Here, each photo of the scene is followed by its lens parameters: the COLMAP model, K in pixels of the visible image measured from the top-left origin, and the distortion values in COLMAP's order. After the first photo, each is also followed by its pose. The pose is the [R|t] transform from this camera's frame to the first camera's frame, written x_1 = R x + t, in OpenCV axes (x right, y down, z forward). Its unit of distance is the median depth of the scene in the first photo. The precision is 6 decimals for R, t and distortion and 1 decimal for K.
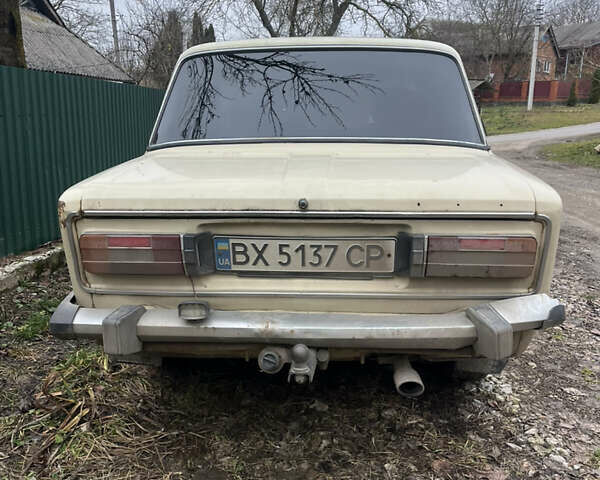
lens RADIAL K [[588.5, 0, 300.0], [0, 588.5, 240.0], [0, 0, 1]] dist [0.045917, -0.010720]
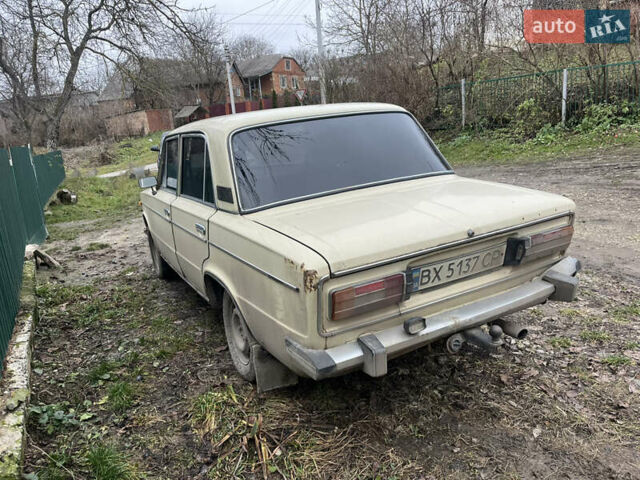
lens RADIAL K [[472.4, 0, 320.0], [0, 472.4, 240.0], [0, 0, 1]] dist [0.047317, -0.003713]
pose [[0.862013, -0.208042, 0.462224, -0.822574], [0.204160, 0.977154, 0.059064, -0.180632], [-0.463952, 0.043453, 0.884794, 0.116127]]
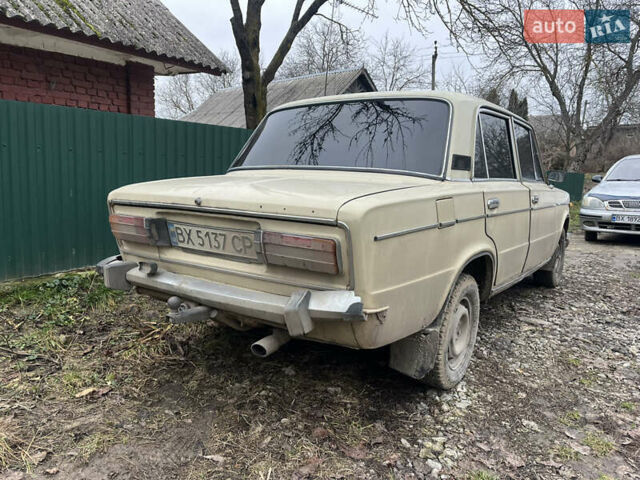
lens RADIAL K [[472.4, 0, 320.0], [0, 472.4, 240.0], [0, 0, 1]] dist [0.047317, -0.003713]
pose [[0.851361, 0.096629, -0.515604, 0.814792], [-0.129914, 0.991108, -0.028770, 0.024932], [0.508239, 0.091478, 0.856344, 0.159894]]
